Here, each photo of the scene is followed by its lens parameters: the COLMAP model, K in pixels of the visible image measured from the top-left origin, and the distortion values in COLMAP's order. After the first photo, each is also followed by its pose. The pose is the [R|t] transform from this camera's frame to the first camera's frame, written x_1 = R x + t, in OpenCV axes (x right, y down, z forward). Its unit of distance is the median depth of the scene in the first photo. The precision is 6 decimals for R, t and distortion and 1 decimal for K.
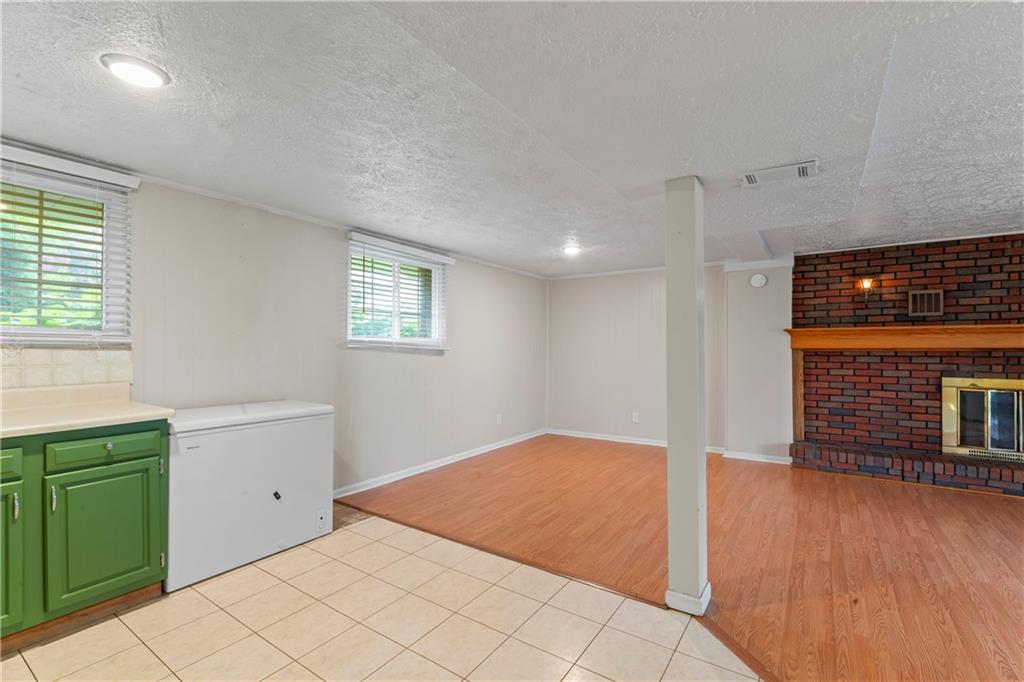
lens RADIAL K [[454.1, 0, 500.9], [0, 454.1, 341.8], [0, 0, 1]] dist [-0.004011, -0.000197]
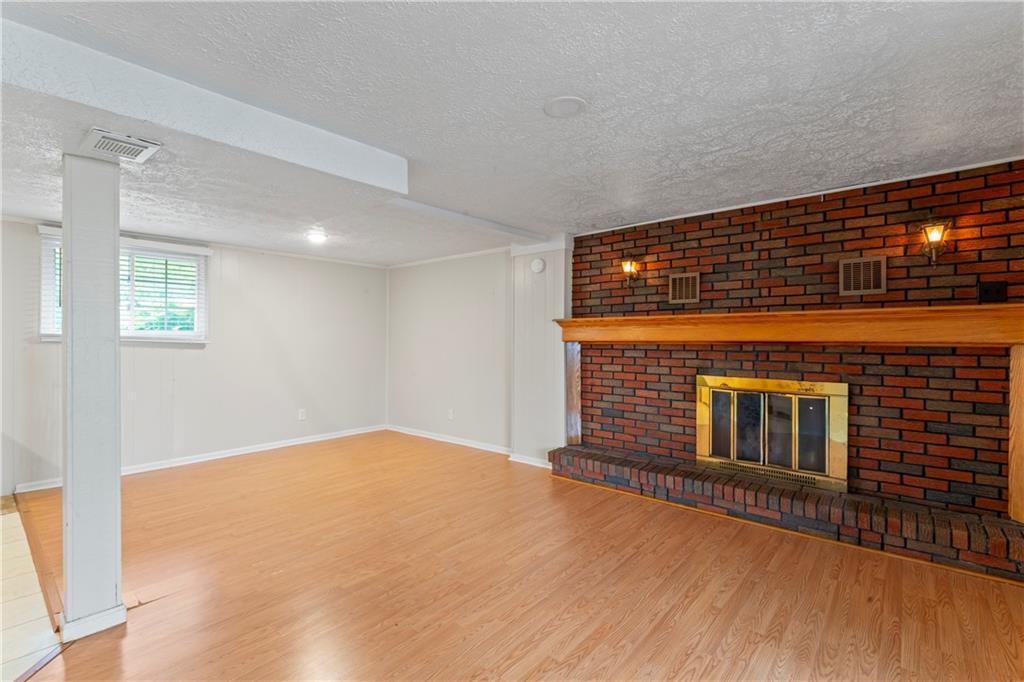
lens RADIAL K [[462.7, 0, 512.3], [0, 462.7, 331.7], [0, 0, 1]] dist [0.000355, 0.000073]
pose [[0.994045, -0.003611, -0.108910, 0.700429], [0.003781, 0.999992, 0.001354, -0.005639], [0.108904, -0.001757, 0.994051, 0.090565]]
